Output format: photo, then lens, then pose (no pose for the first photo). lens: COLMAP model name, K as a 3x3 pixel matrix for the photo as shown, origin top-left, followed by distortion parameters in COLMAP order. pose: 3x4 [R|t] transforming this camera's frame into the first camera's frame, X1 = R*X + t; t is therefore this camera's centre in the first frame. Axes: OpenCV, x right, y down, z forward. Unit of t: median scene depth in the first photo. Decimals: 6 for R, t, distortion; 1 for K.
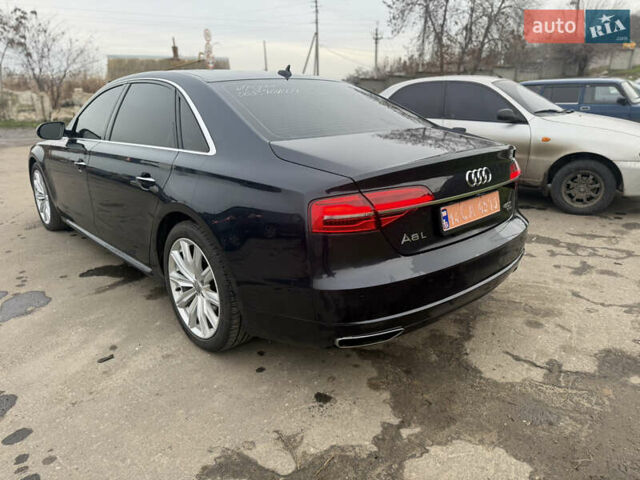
lens RADIAL K [[456.3, 0, 320.3], [0, 456.3, 230.5], [0, 0, 1]] dist [0.006558, -0.009805]
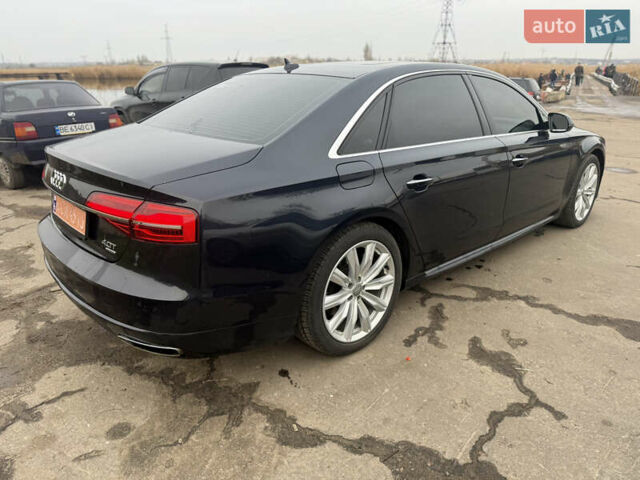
lens RADIAL K [[456.3, 0, 320.3], [0, 456.3, 230.5], [0, 0, 1]] dist [0.006558, -0.009805]
pose [[-0.003213, 0.333018, -0.942915, 1.202439], [-0.281828, 0.904397, 0.320375, -0.453852], [0.959460, 0.266769, 0.090949, 1.345491]]
